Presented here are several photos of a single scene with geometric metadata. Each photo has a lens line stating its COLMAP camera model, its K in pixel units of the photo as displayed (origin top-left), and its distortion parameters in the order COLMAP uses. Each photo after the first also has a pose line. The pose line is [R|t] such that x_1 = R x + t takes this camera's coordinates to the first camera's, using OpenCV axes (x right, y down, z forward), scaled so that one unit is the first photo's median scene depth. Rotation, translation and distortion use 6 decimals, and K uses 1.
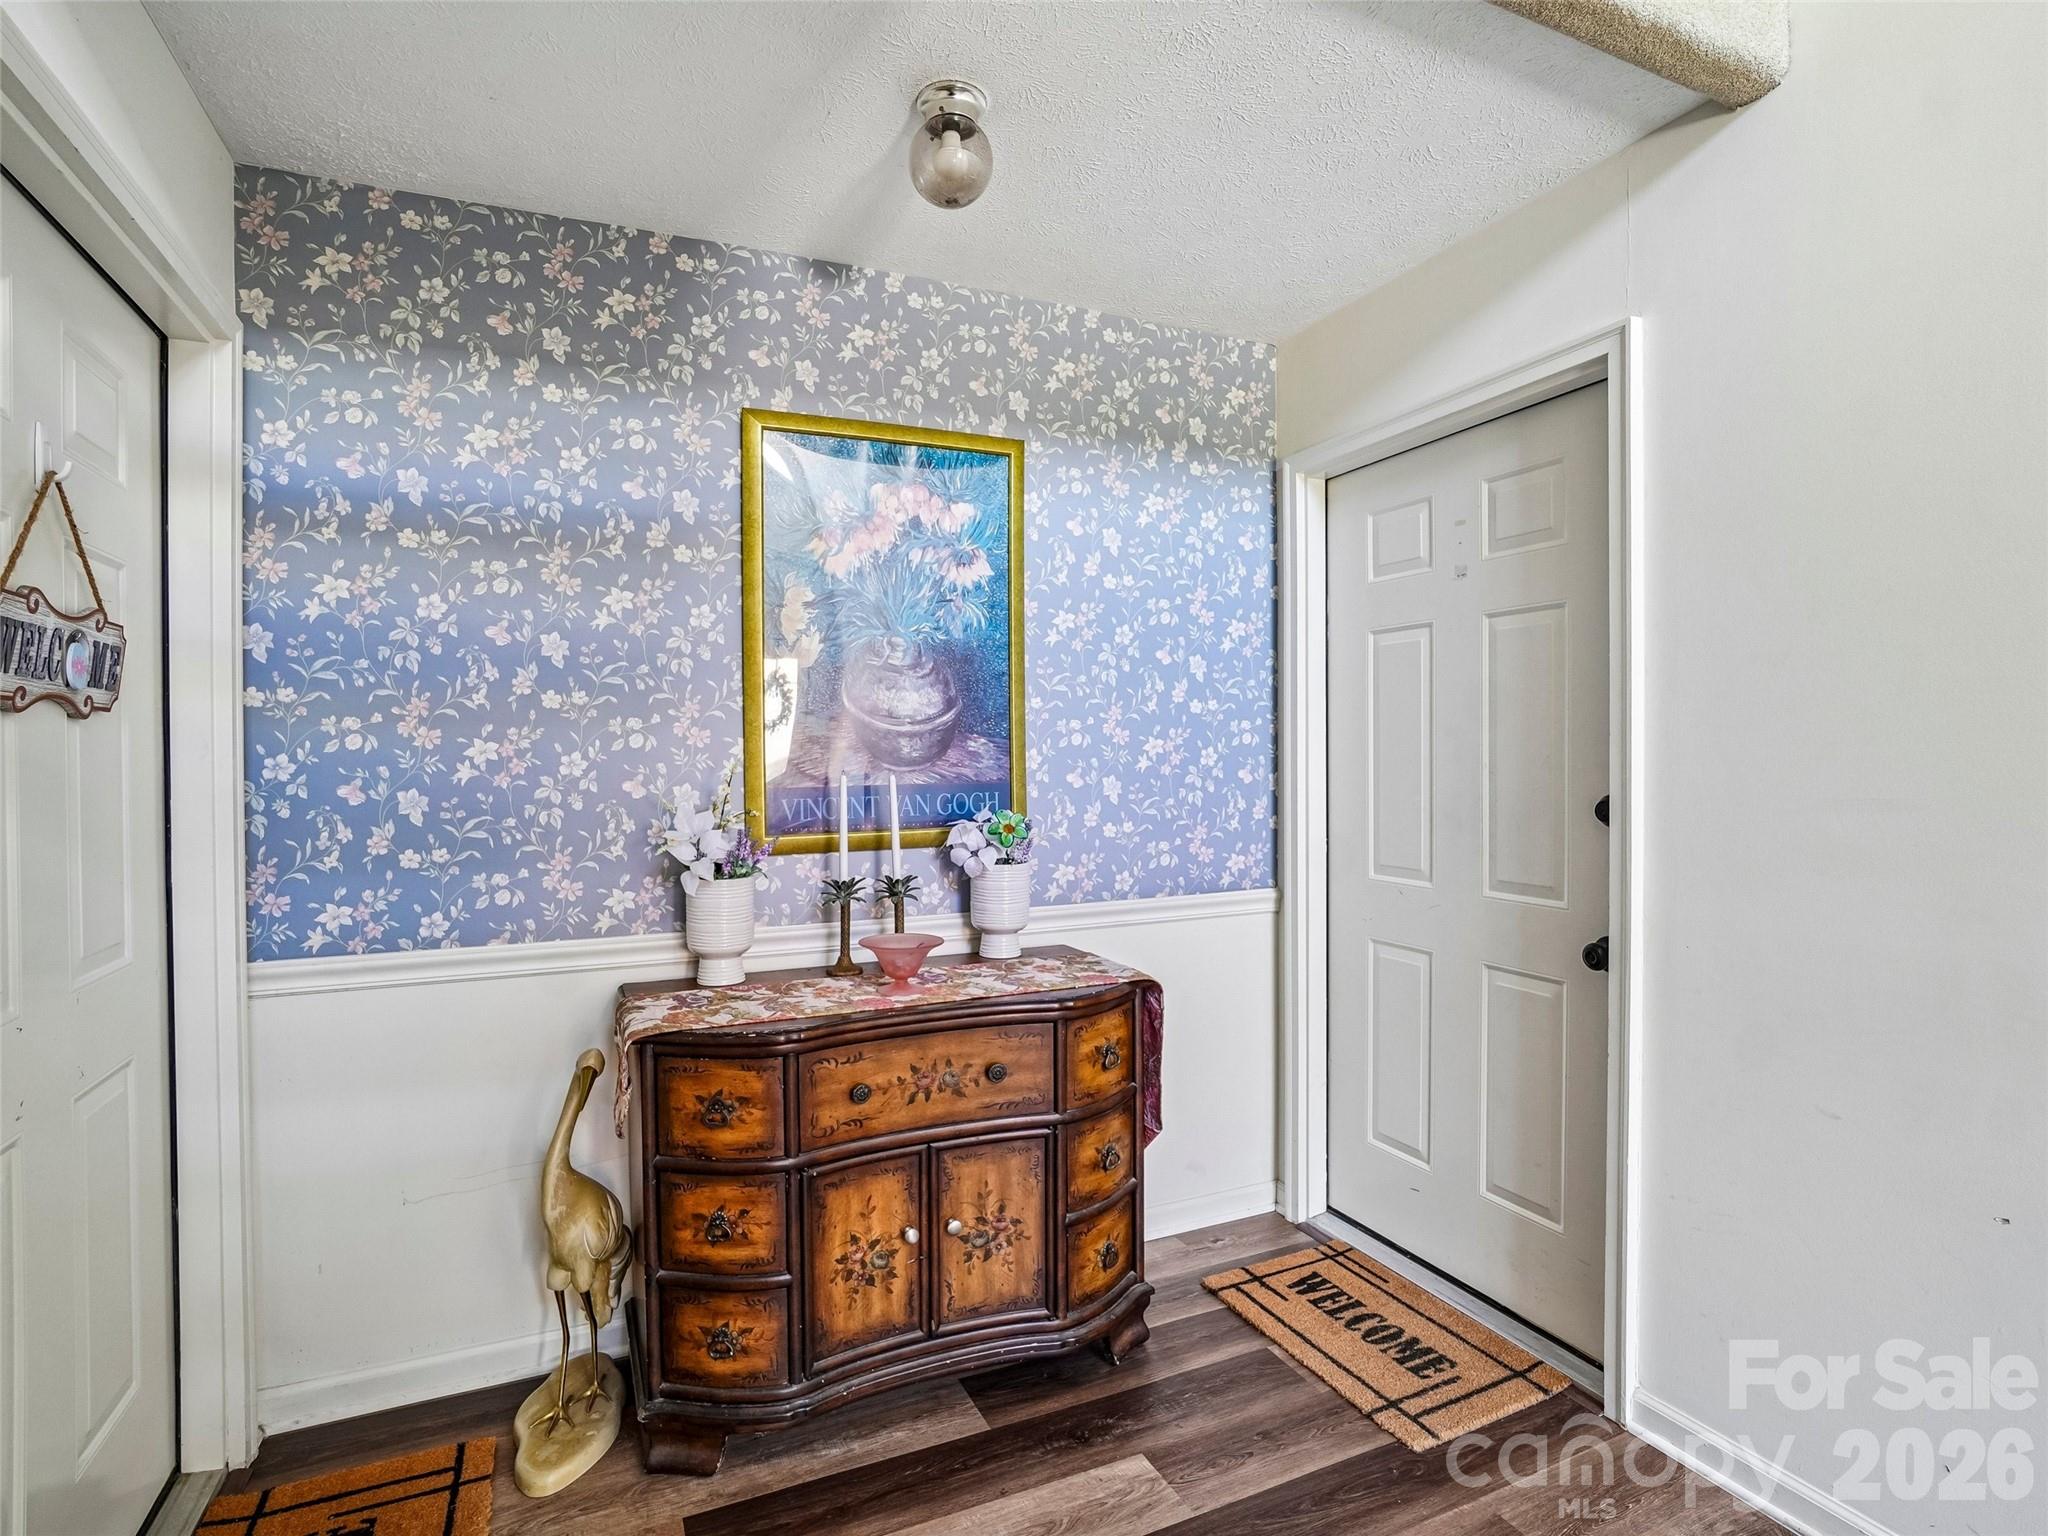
lens RADIAL K [[1009.5, 0, 1005.6], [0, 1009.5, 753.9], [0, 0, 1]] dist [-0.047015, 0.001442]
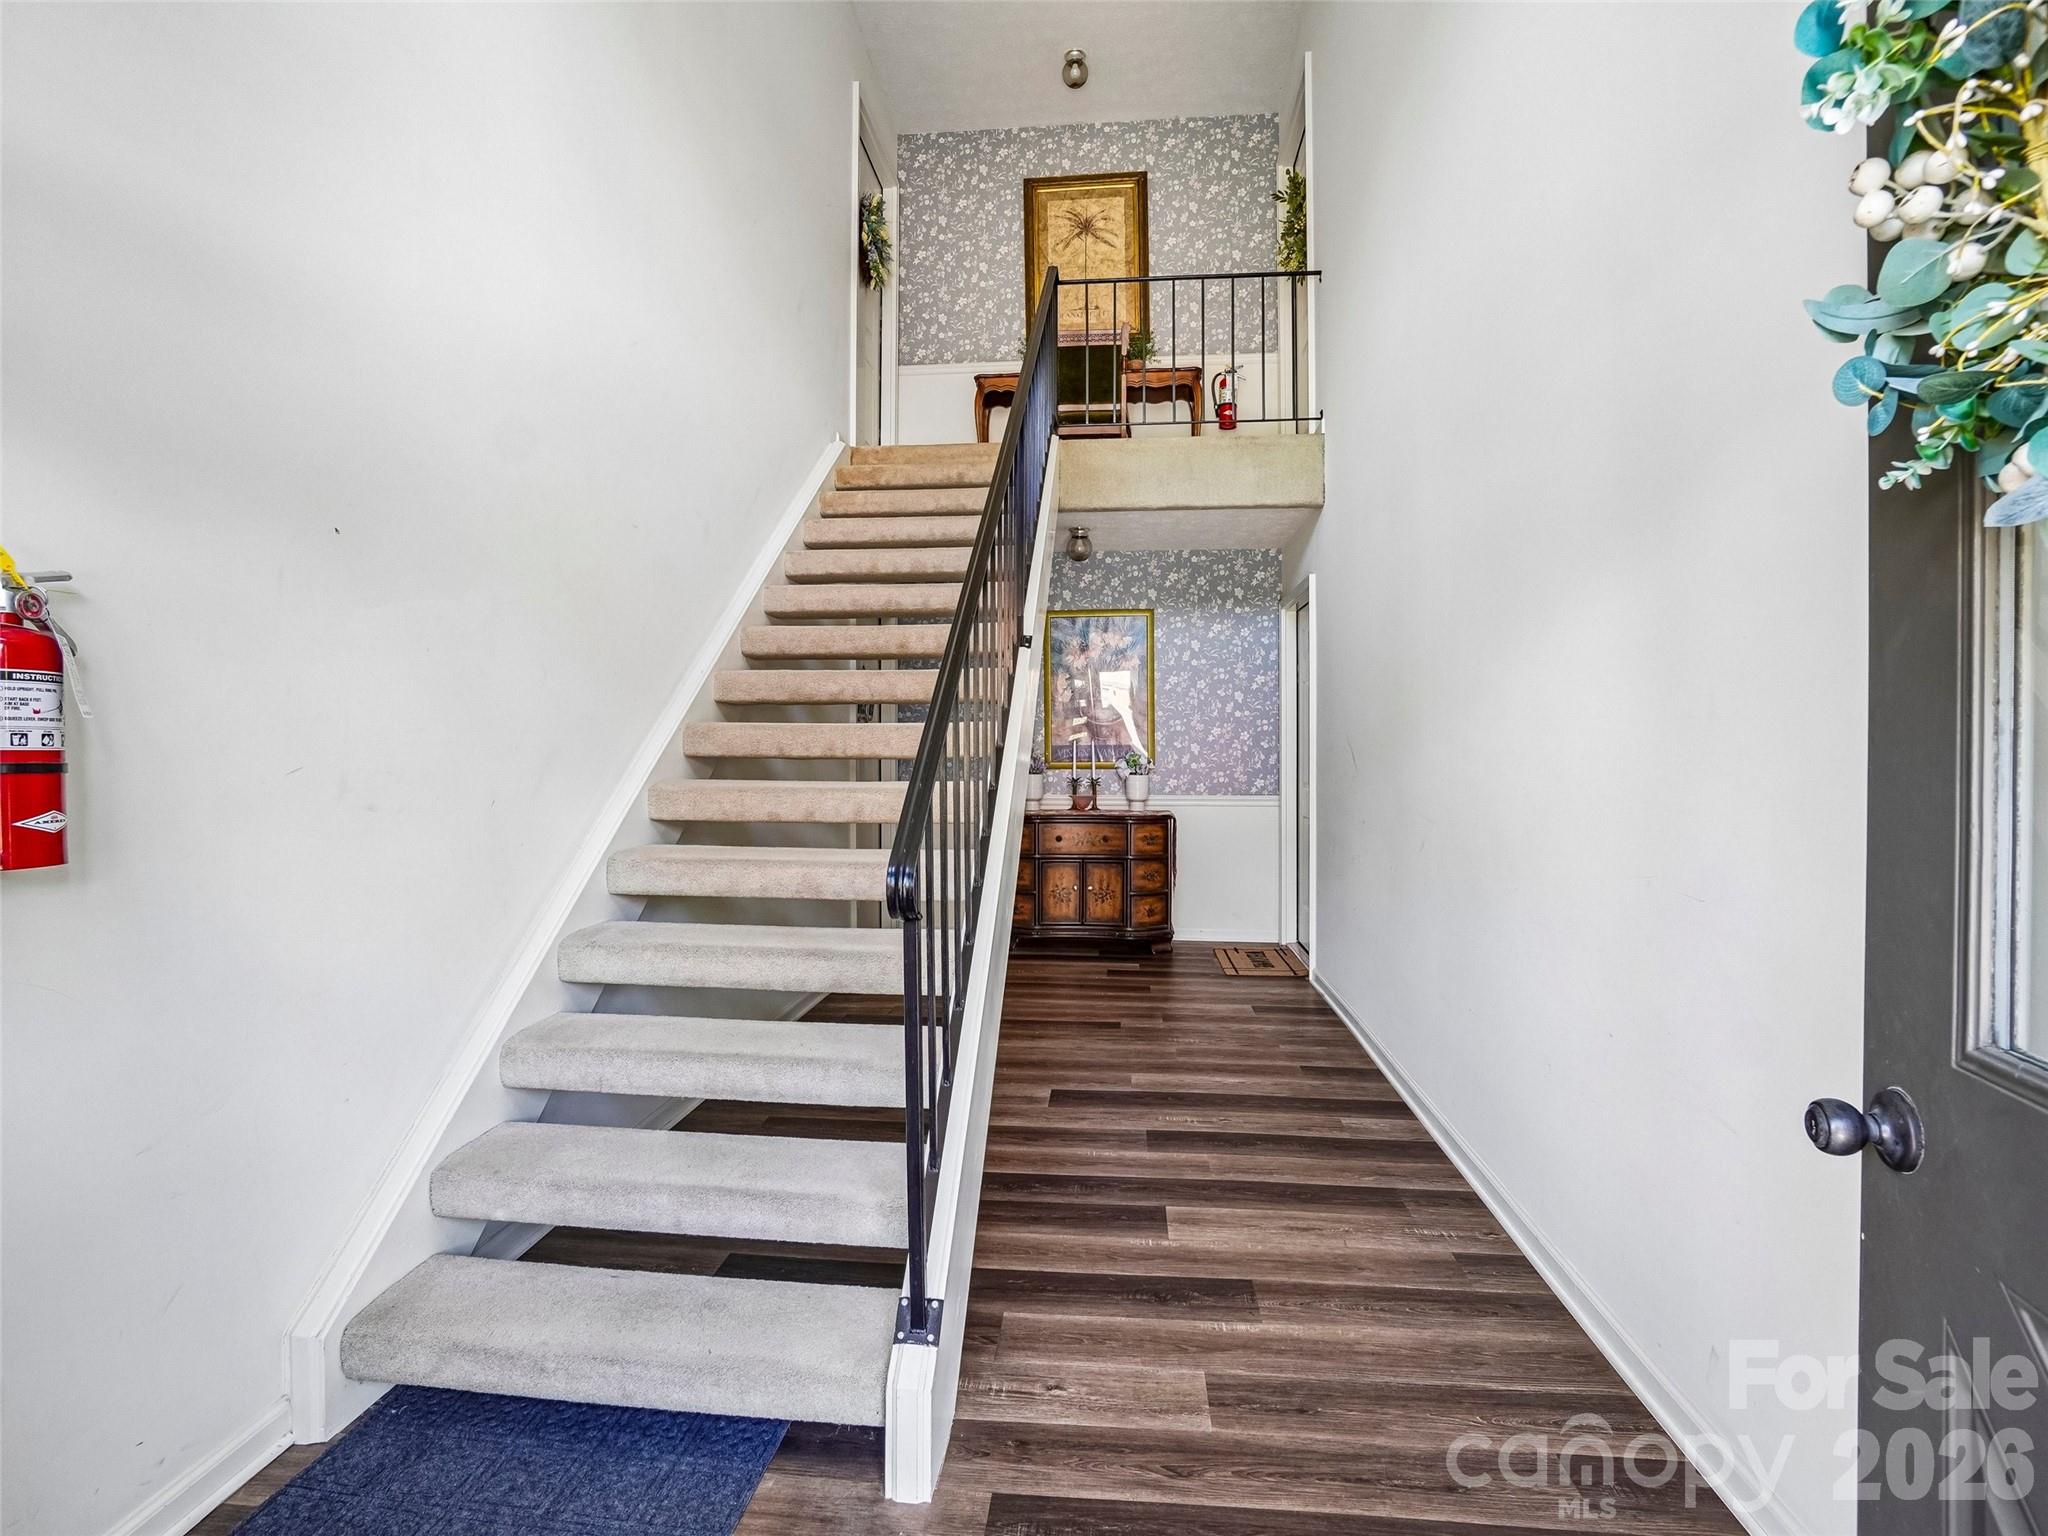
lens RADIAL K [[1009.5, 0, 1026.5], [0, 1009.5, 758.0], [0, 0, 1]] dist [-0.047015, 0.001442]
pose [[0.875052, 0.017138, -0.483725, 0.936386], [-0.008398, 0.999760, 0.020229, 0.011868], [0.483956, -0.013639, 0.874986, -1.322670]]
